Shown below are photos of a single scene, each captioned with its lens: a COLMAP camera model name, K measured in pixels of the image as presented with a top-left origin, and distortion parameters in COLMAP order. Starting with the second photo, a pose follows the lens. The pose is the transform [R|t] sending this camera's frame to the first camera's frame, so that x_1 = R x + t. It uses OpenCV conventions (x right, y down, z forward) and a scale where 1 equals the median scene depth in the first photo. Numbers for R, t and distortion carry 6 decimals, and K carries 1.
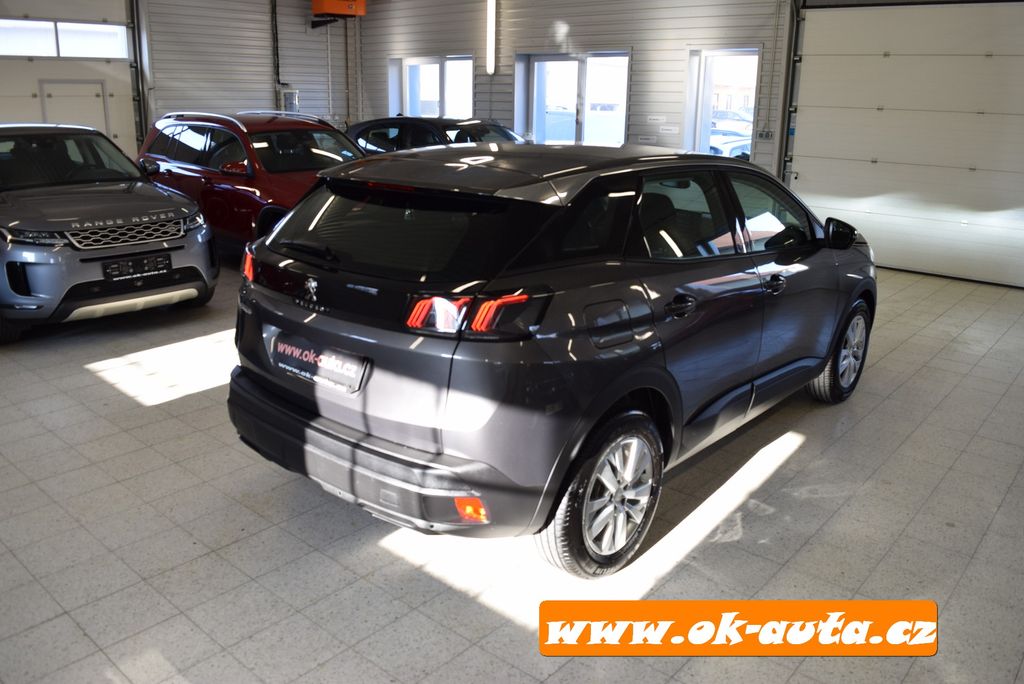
lens RADIAL K [[847.7, 0, 514.0], [0, 847.7, 343.3], [0, 0, 1]] dist [-0.080652, 0.017047]
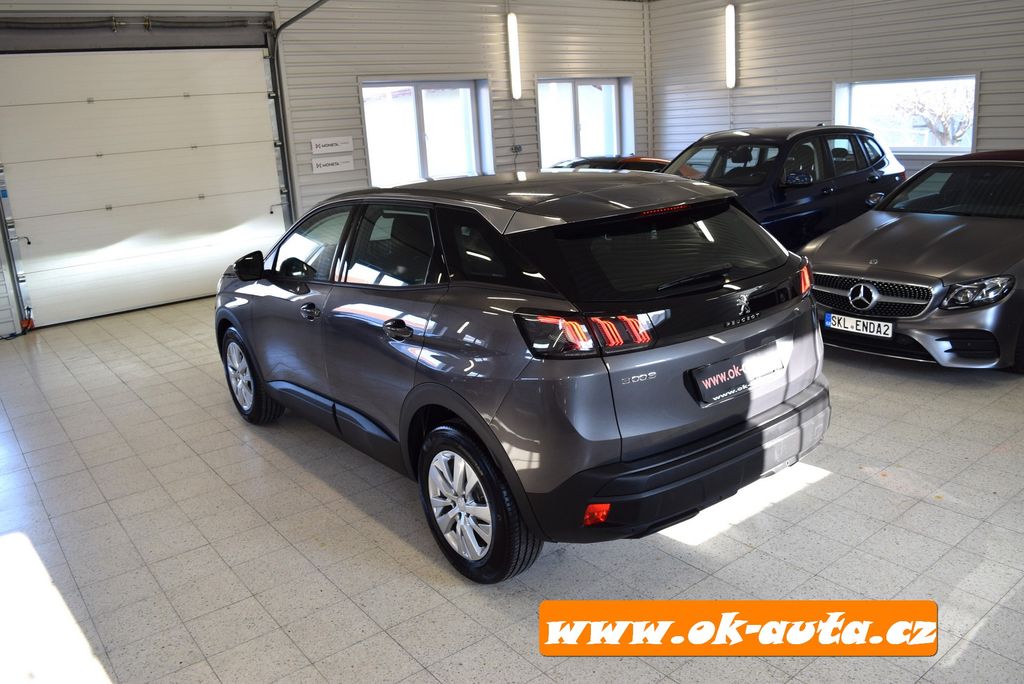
lens RADIAL K [[847.7, 0, 512.8], [0, 847.7, 340.5], [0, 0, 1]] dist [-0.080652, 0.017047]
pose [[0.155980, -0.282252, 0.946575, -0.394150], [0.340577, 0.914906, 0.216688, -0.106079], [-0.927188, 0.288583, 0.238836, 0.311715]]
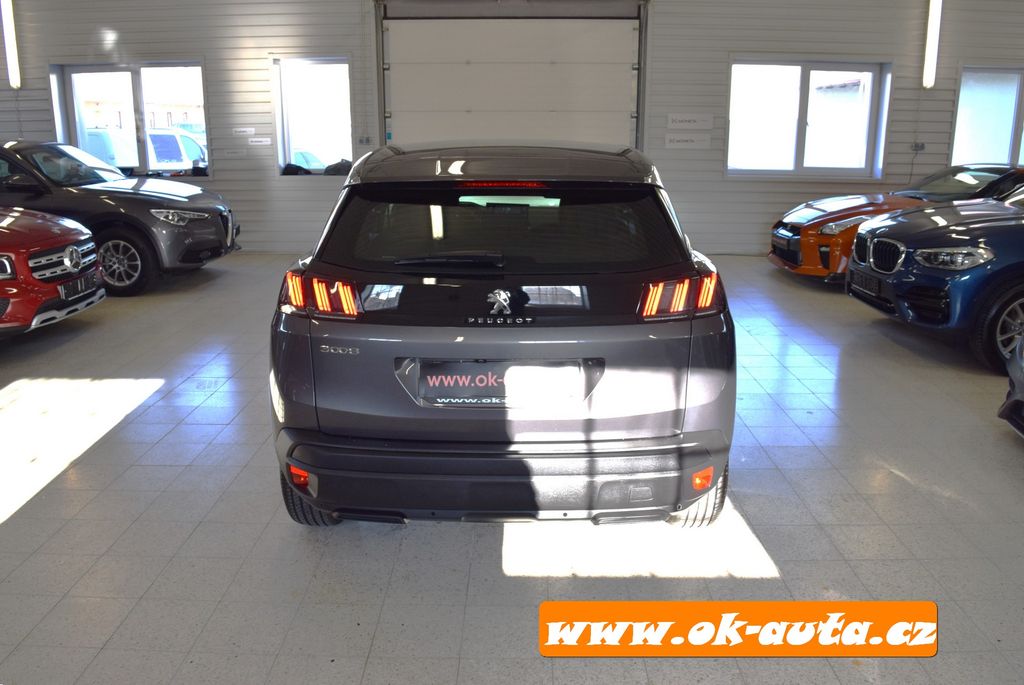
lens RADIAL K [[847.7, 0, 515.0], [0, 847.7, 342.3], [0, 0, 1]] dist [-0.080652, 0.017047]
pose [[0.749612, -0.186062, 0.635187, -0.242912], [0.198877, 0.978646, 0.051967, -0.019840], [-0.631292, 0.087369, 0.770608, 0.093364]]
